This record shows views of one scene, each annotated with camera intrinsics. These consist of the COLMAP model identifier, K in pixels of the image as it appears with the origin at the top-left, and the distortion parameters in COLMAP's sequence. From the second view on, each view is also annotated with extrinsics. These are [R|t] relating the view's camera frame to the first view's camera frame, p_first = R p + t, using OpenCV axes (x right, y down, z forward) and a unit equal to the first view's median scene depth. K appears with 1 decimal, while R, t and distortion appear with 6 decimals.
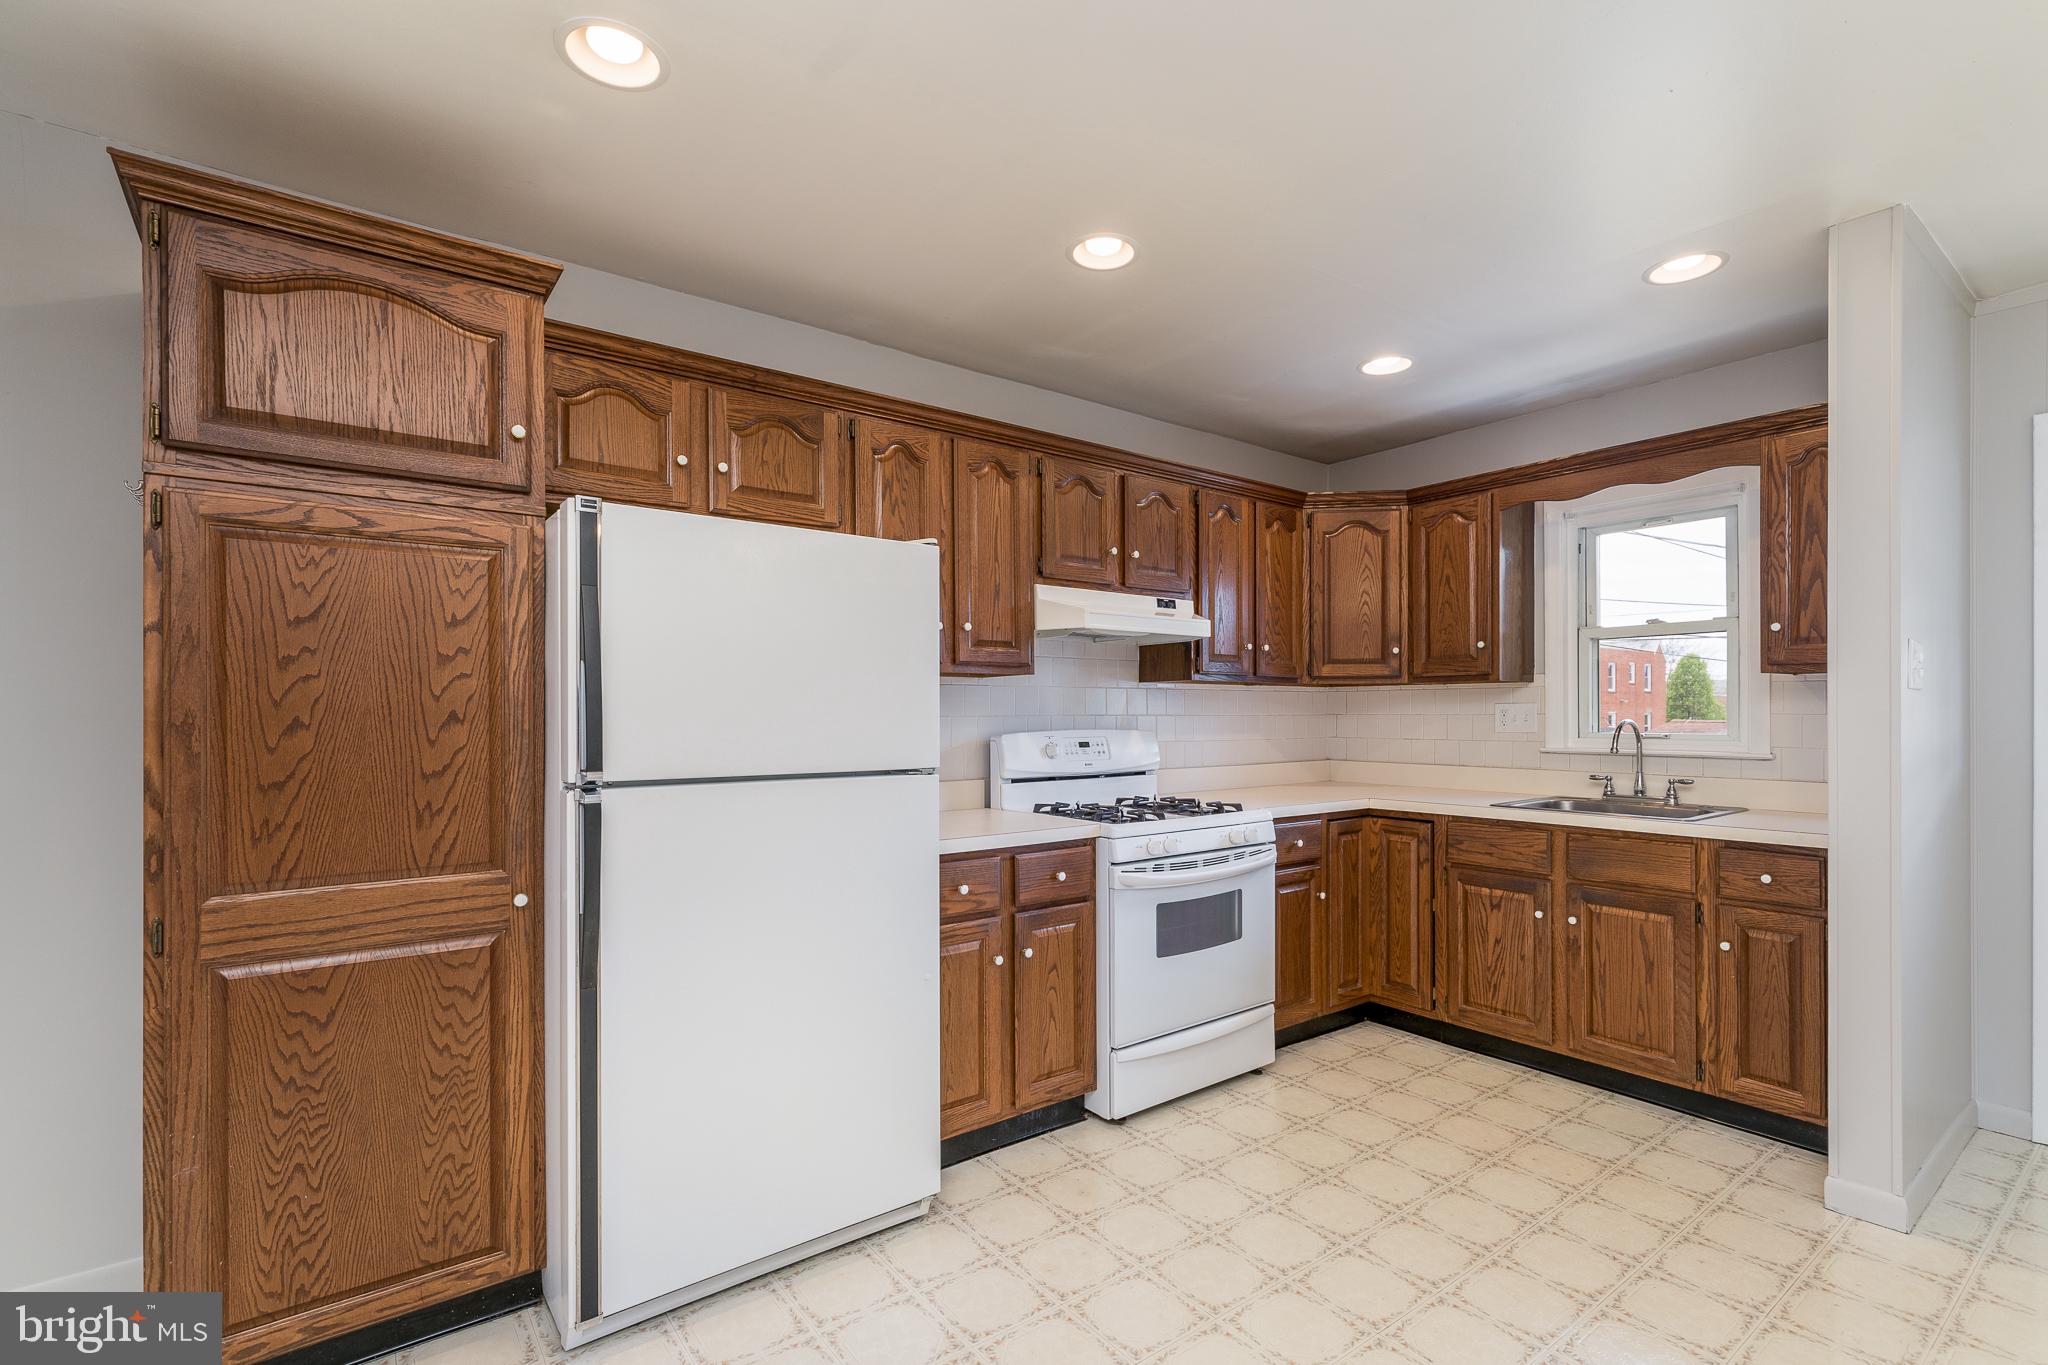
lens RADIAL K [[930.1, 0, 1030.8], [0, 930.1, 715.2], [0, 0, 1]] dist [0.011273, -0.001931]
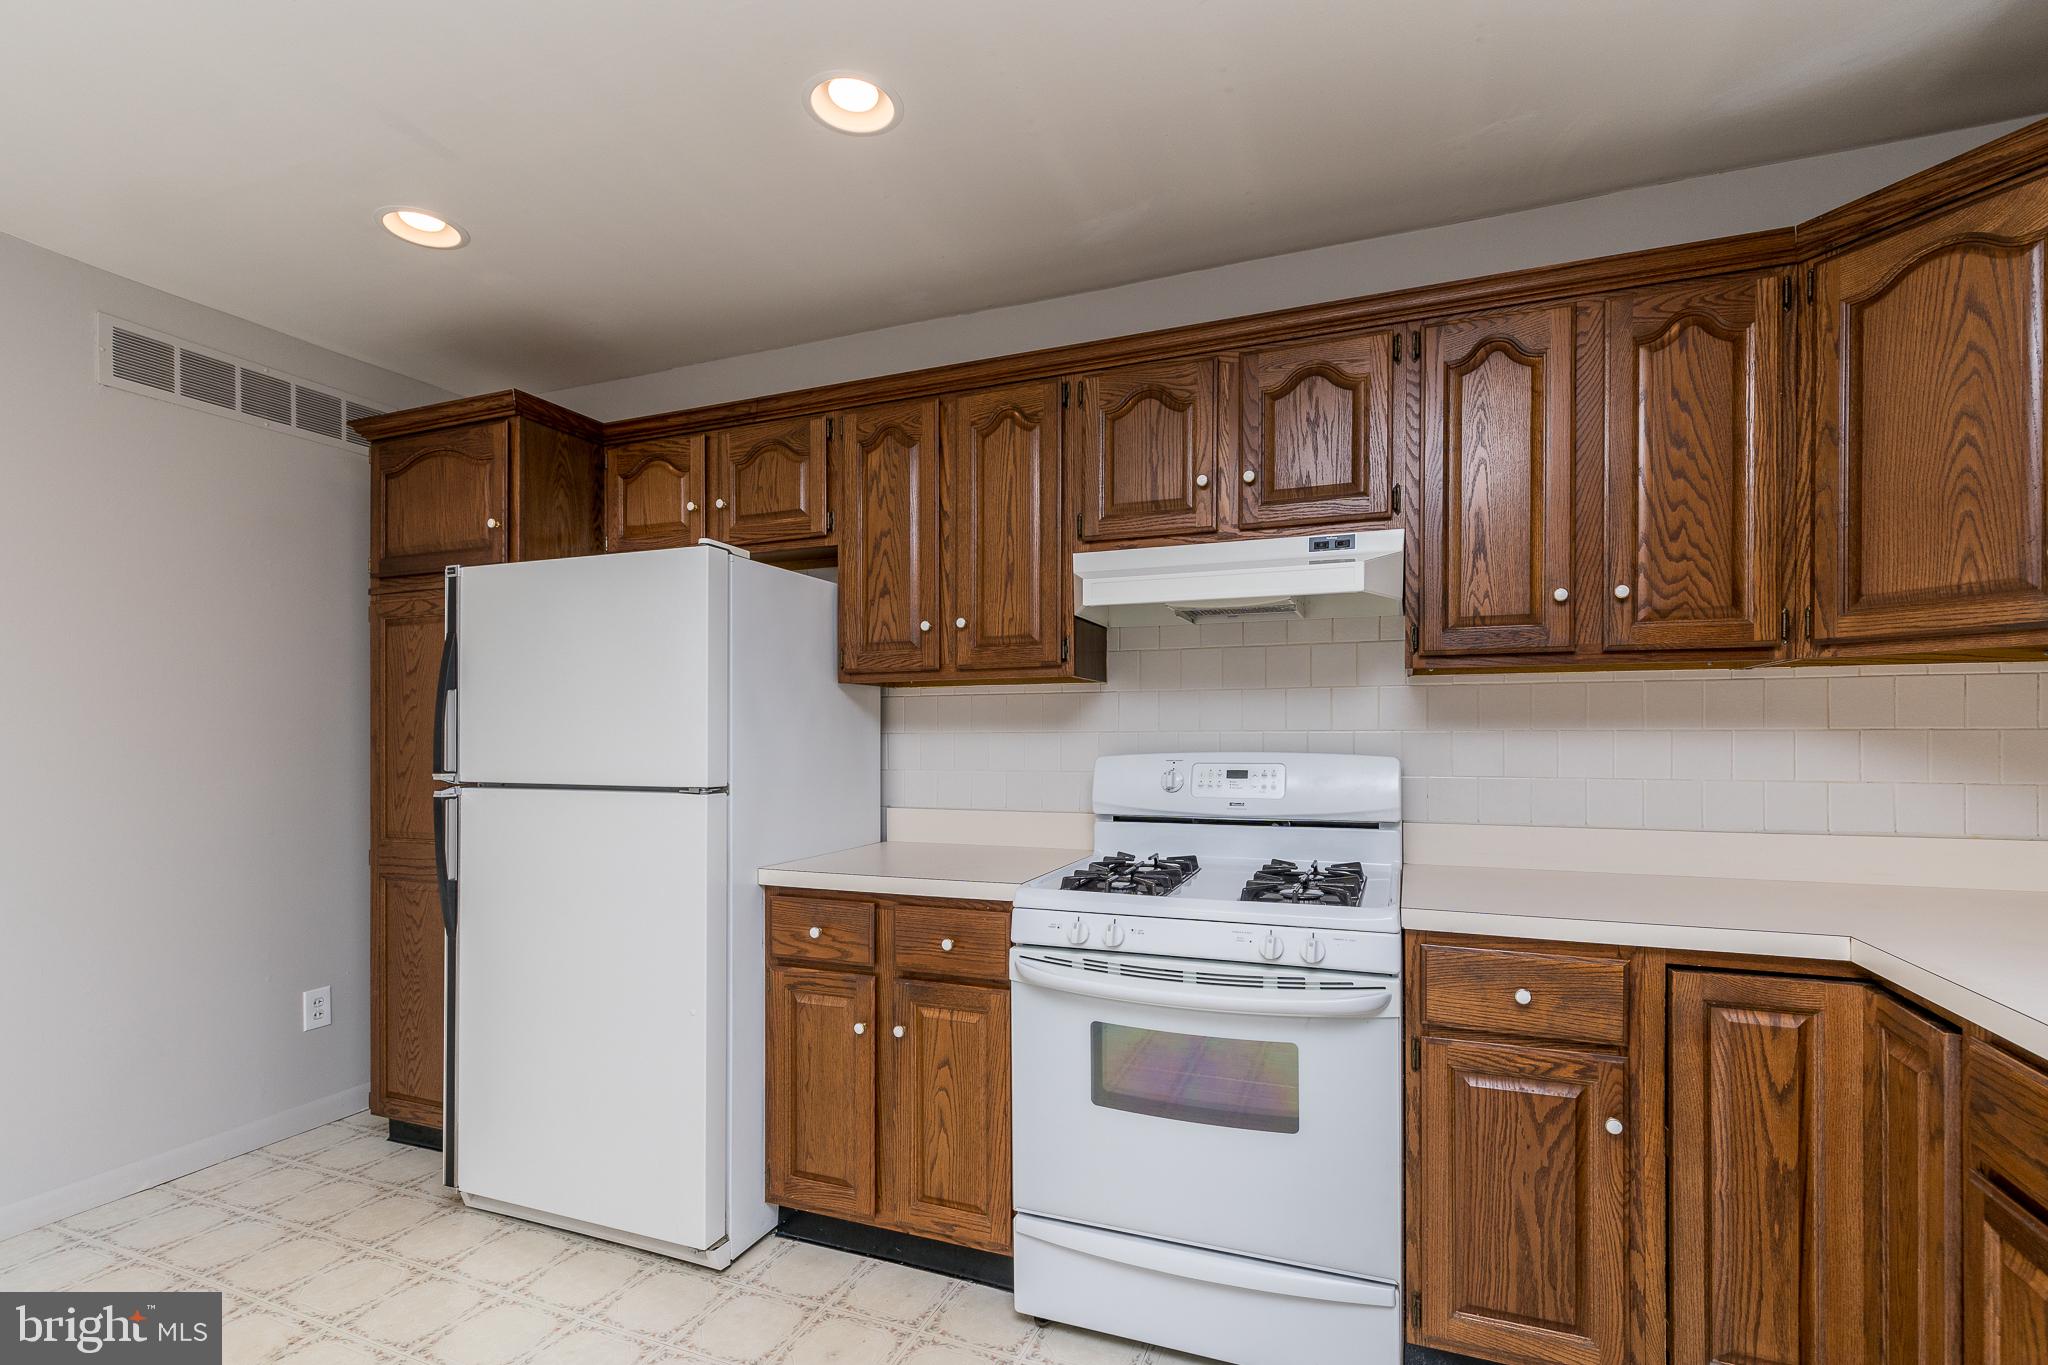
lens RADIAL K [[930.1, 0, 1043.1], [0, 930.1, 736.6], [0, 0, 1]] dist [0.011273, -0.001931]
pose [[0.519565, 0.003234, -0.854425, 0.626447], [0.000389, 0.999992, 0.004021, 0.001996], [0.854431, -0.002422, 0.519559, 0.591779]]
